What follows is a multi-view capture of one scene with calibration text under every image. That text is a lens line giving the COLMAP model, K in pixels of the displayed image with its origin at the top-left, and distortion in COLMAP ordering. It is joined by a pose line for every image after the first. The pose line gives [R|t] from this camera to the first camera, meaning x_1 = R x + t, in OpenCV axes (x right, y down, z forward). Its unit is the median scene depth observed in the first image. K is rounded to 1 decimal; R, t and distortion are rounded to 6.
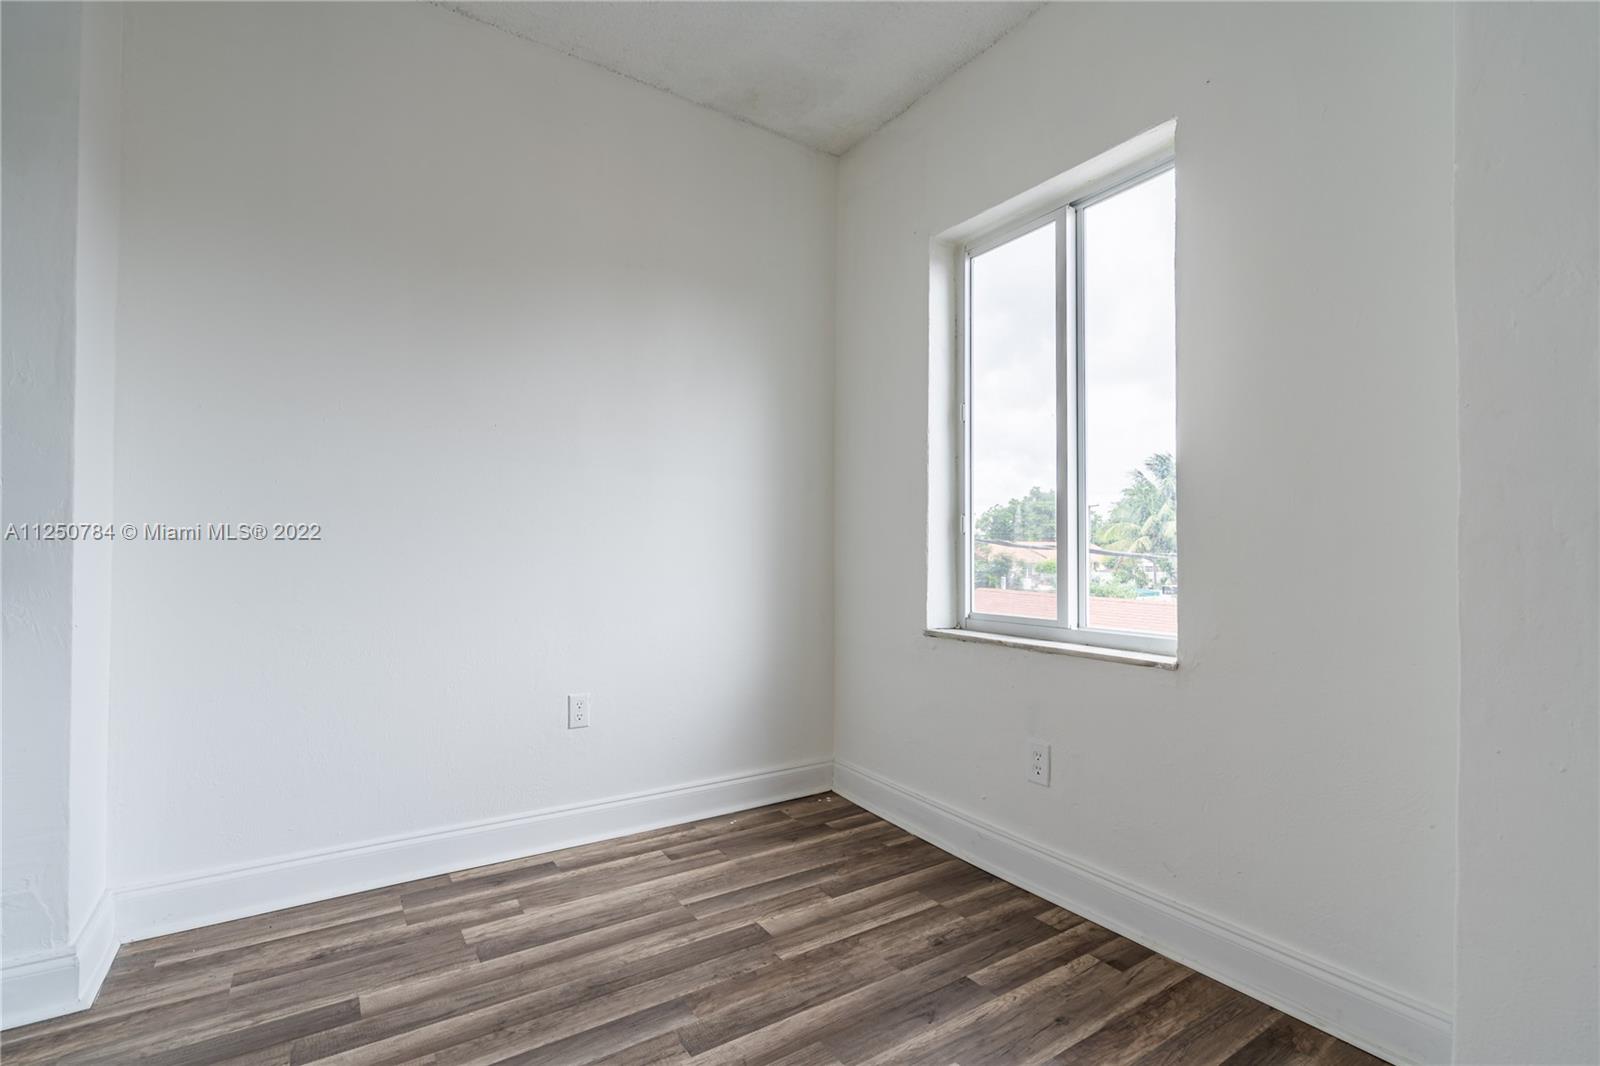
lens RADIAL K [[748.1, 0, 800.0], [0, 748.1, 533.0], [0, 0, 1]] dist [-0.001521, 0.000518]
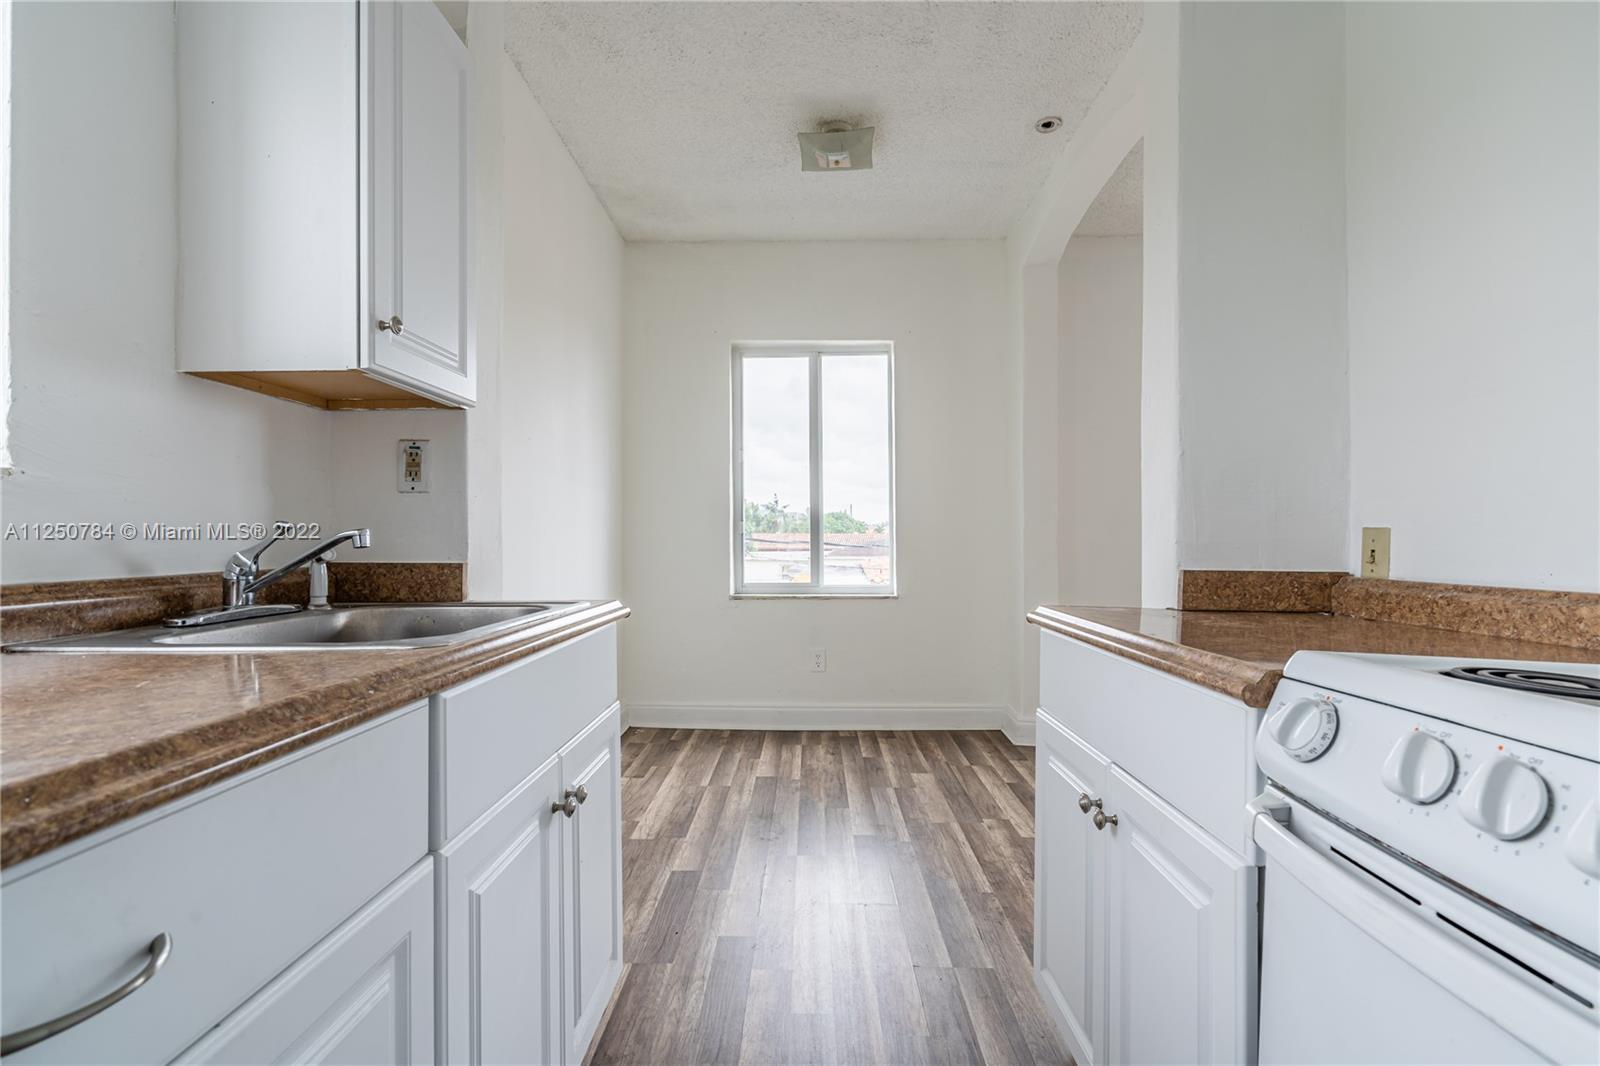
lens RADIAL K [[735.3, 0, 802.0], [0, 735.3, 543.3], [0, 0, 1]] dist [-0.002198, 0.000211]
pose [[0.561073, -0.010248, 0.827703, -1.280167], [-0.009609, 0.999775, 0.018893, -0.012010], [-0.827710, -0.018554, 0.560849, 0.037555]]
